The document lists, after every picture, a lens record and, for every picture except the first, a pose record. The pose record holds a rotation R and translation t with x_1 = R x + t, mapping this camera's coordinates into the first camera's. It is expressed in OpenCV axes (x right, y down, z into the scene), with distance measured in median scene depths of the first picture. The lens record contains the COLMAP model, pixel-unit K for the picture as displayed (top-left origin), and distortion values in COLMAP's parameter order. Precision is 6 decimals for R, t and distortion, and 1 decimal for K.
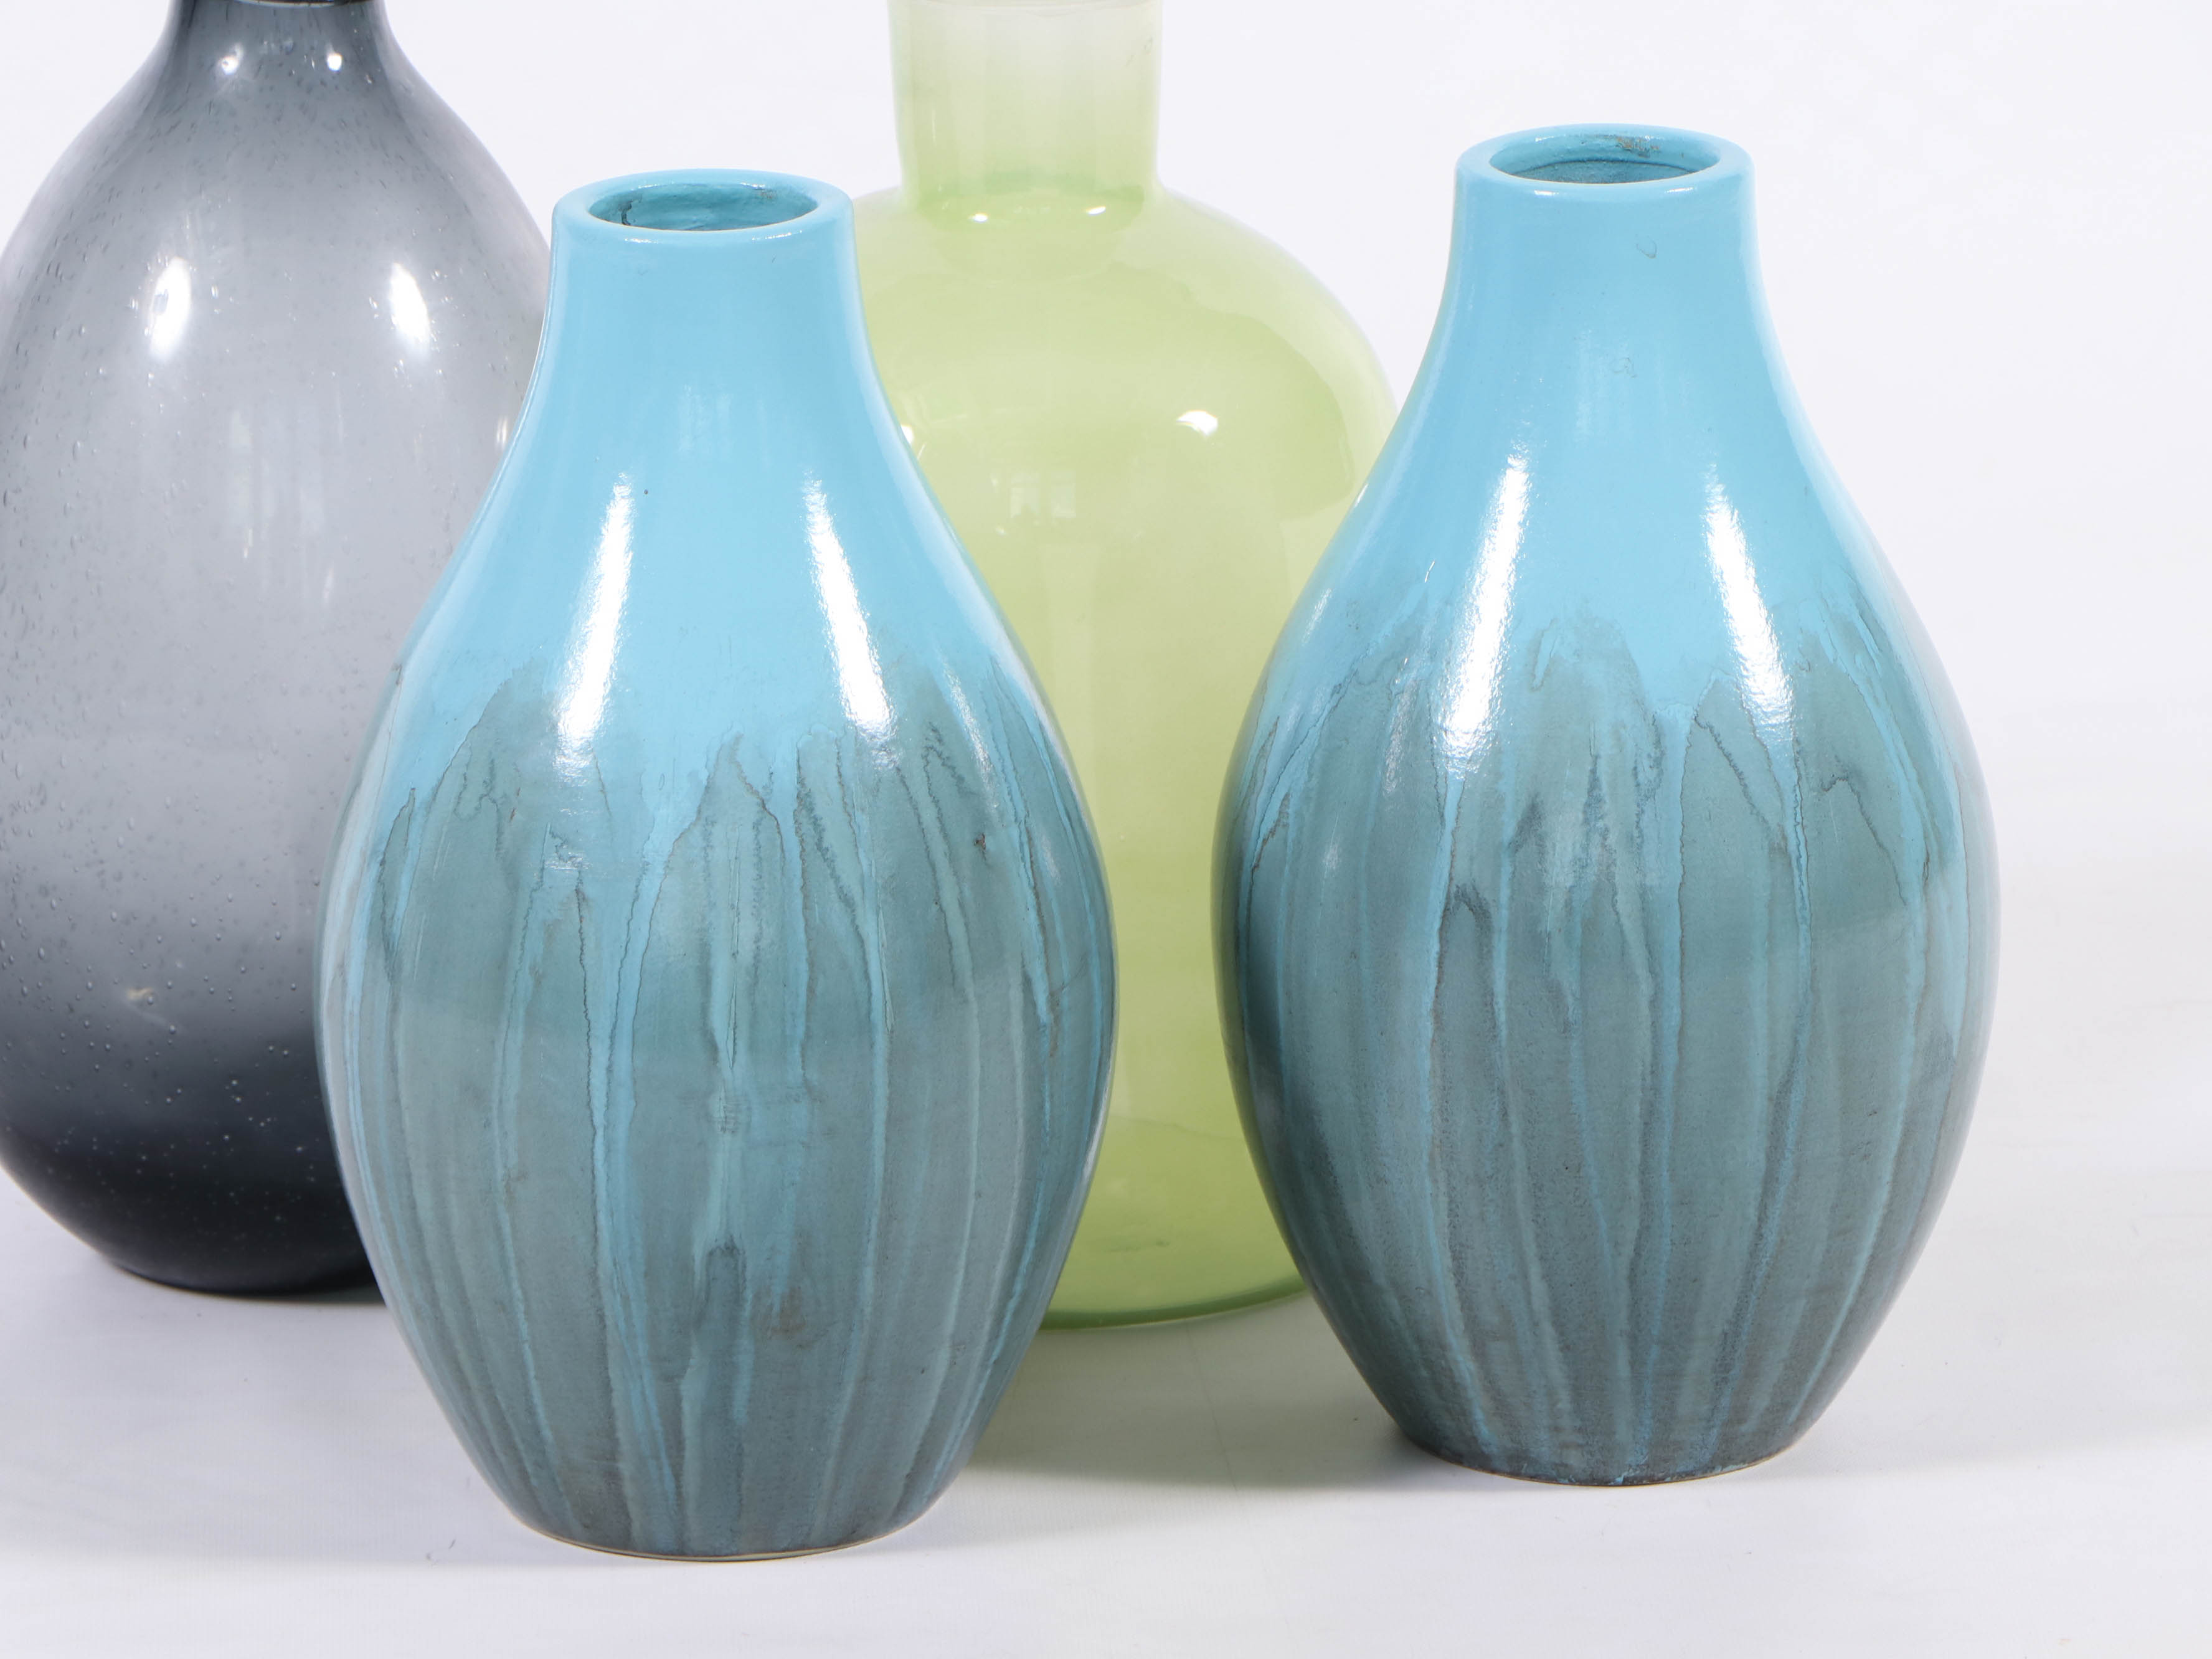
lens RADIAL K [[13347.7, 0, 1106.0], [0, 13347.7, 829.5], [0, 0, 1]] dist [0.114273, -8.068792]
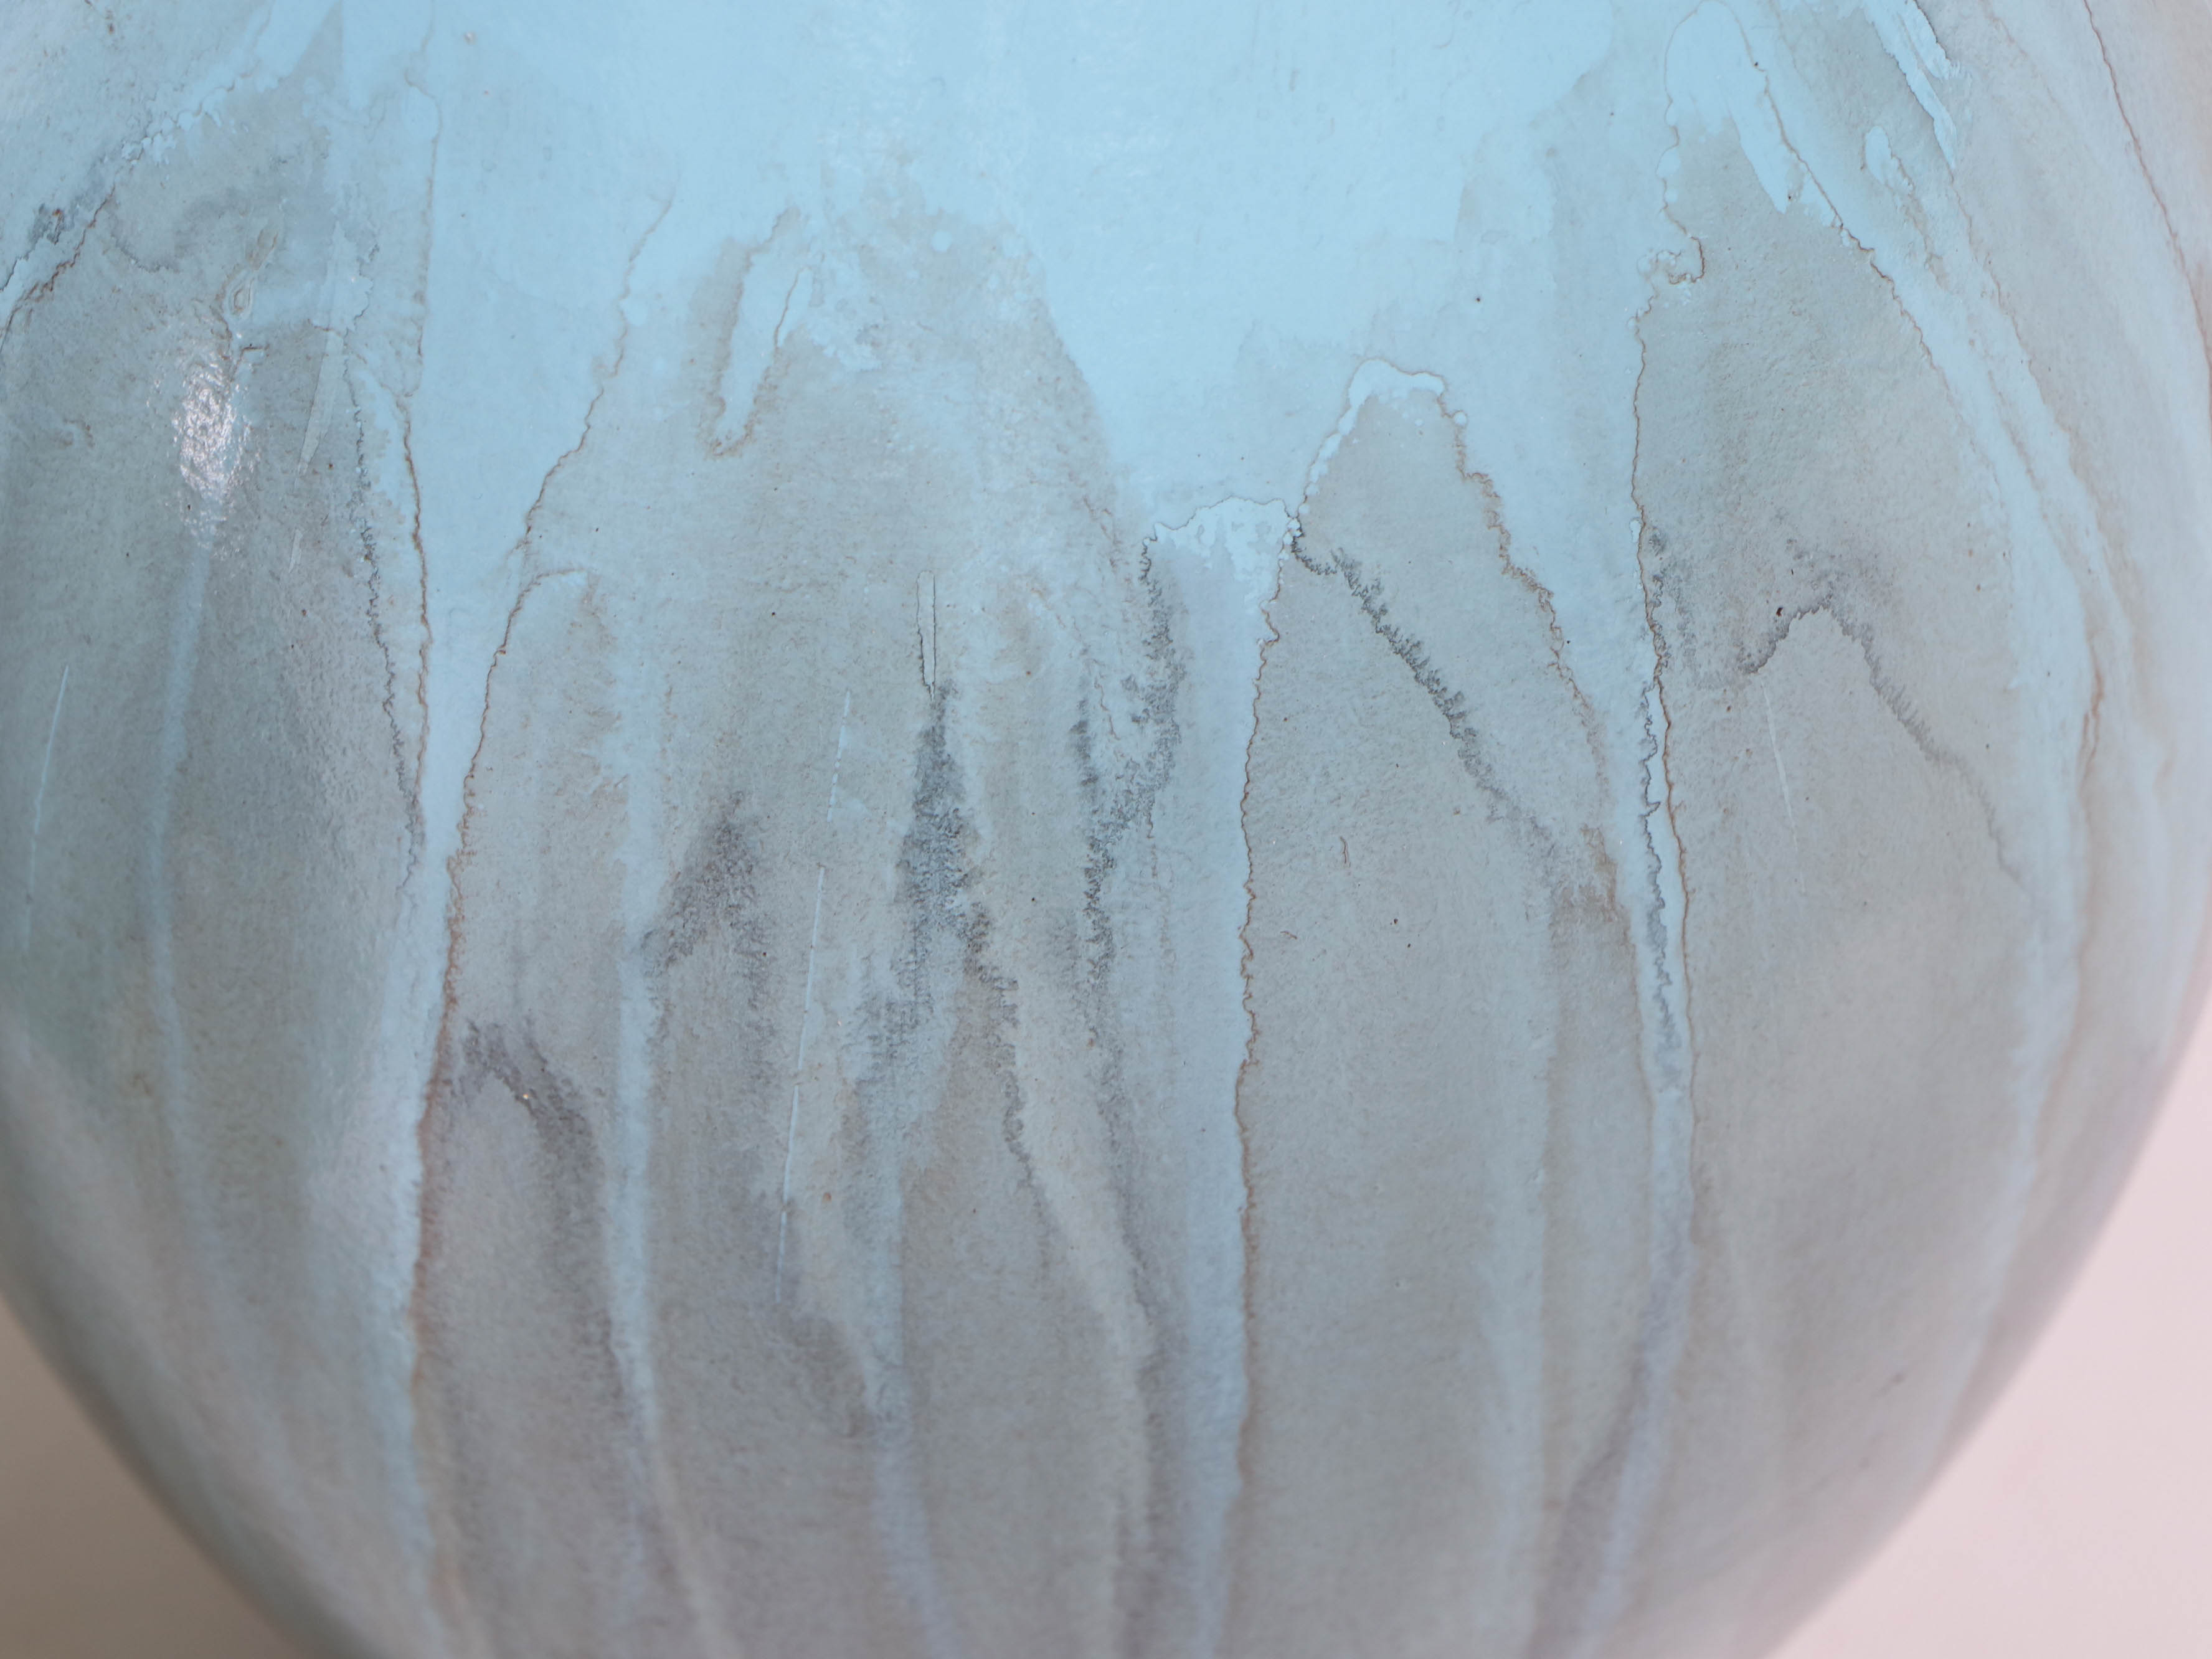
lens RADIAL K [[13347.7, 0, 1106.0], [0, 13347.7, 829.5], [0, 0, 1]] dist [0.114273, -8.068792]
pose [[0.999892, -0.014249, 0.003702, 0.039059], [0.009827, 0.833239, 0.552825, -0.159096], [-0.010962, -0.552729, 0.833289, 0.762283]]
